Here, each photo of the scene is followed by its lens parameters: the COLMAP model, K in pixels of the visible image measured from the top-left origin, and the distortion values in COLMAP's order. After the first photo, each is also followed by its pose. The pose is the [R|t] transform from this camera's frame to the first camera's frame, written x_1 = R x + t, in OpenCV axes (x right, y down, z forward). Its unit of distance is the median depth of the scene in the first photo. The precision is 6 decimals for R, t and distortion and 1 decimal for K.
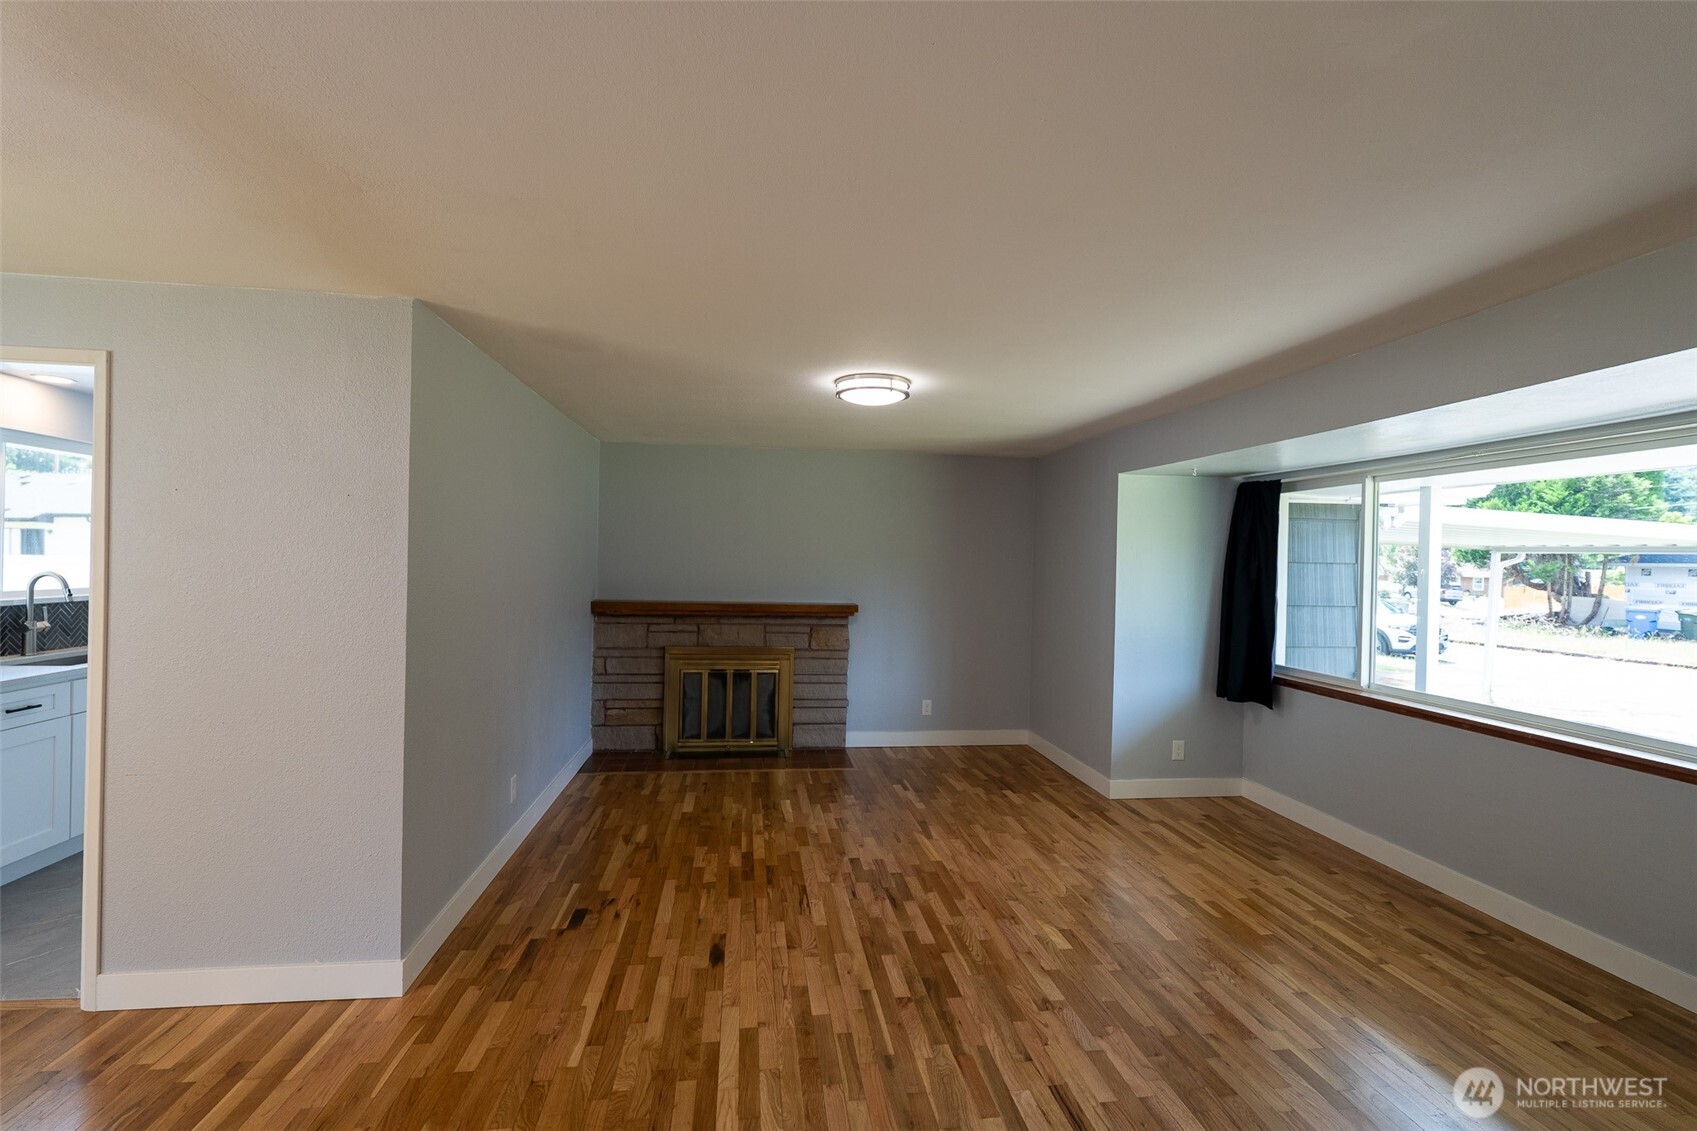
lens RADIAL K [[756.5, 0, 840.2], [0, 756.5, 564.7], [0, 0, 1]] dist [-0.005259, 0.000871]
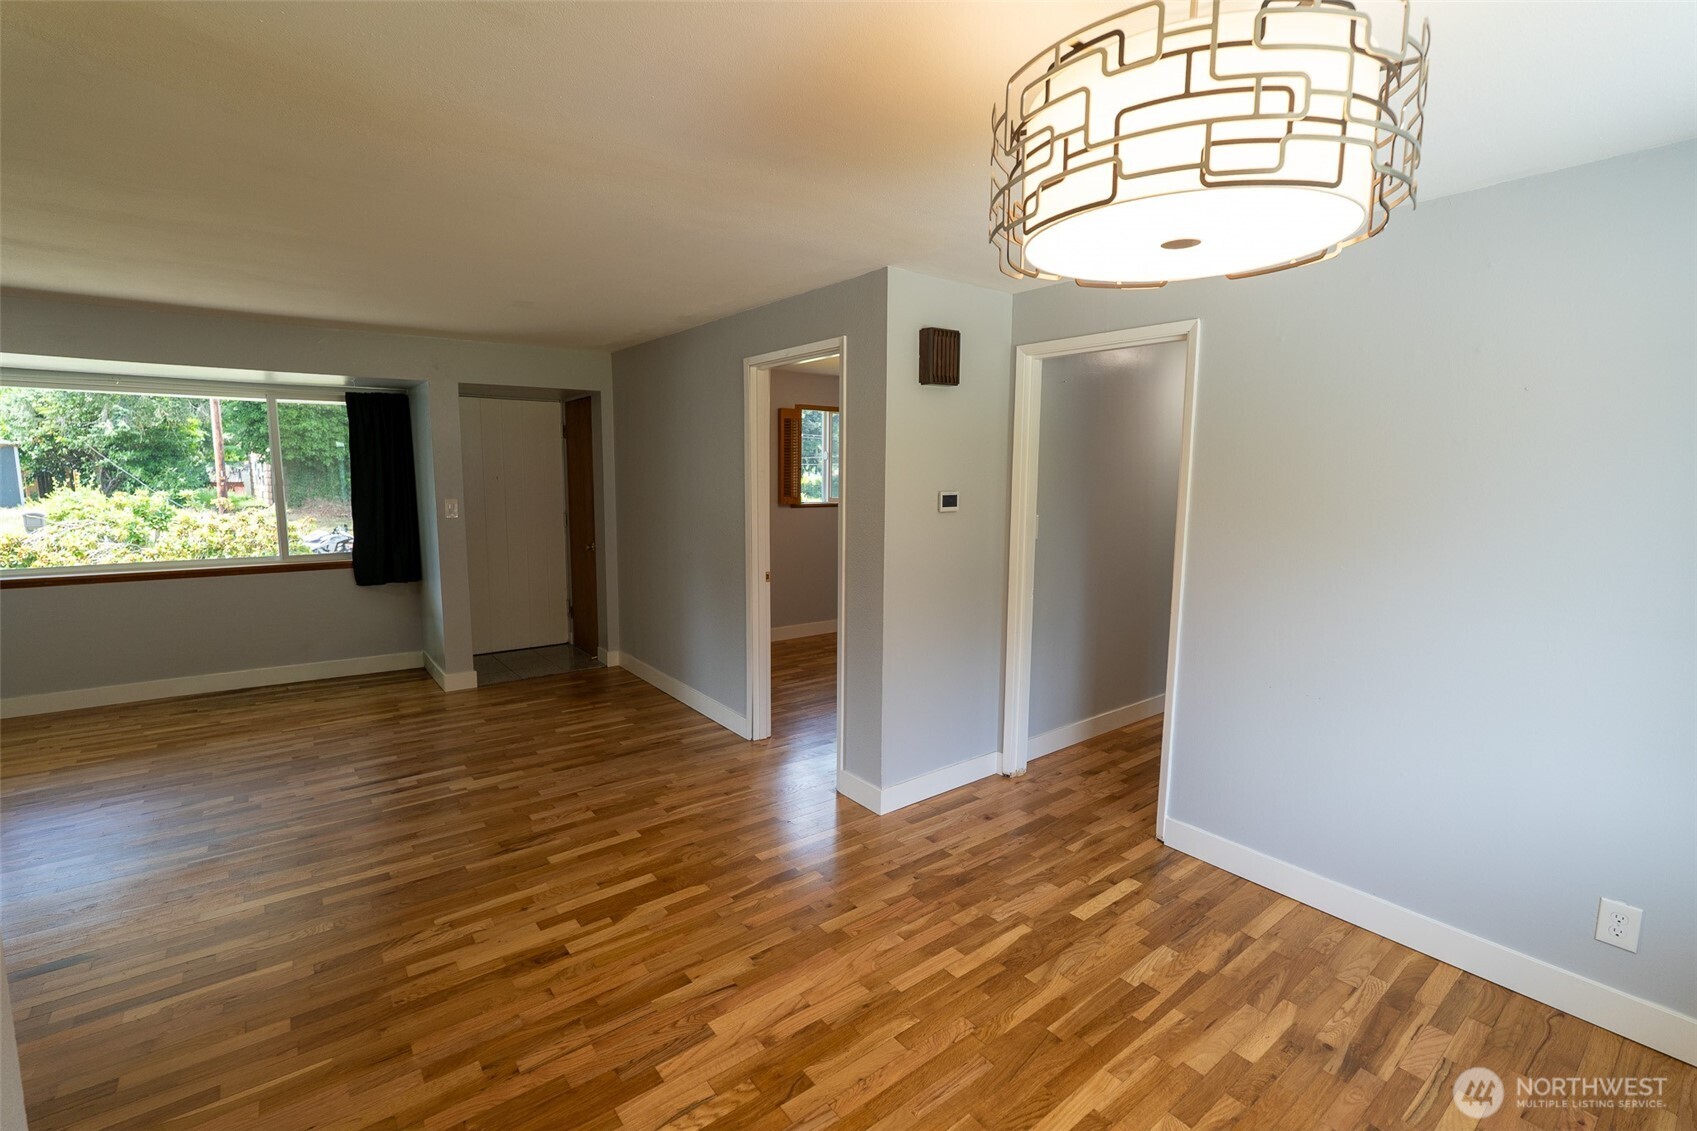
lens RADIAL K [[744.4, 0, 841.7], [0, 744.4, 563.5], [0, 0, 1]] dist [-0.008438, 0.000608]
pose [[-0.506137, -0.130718, 0.852490, -0.904845], [-0.013028, 0.989493, 0.143991, -0.025813], [-0.862355, 0.061773, -0.502522, 0.480731]]
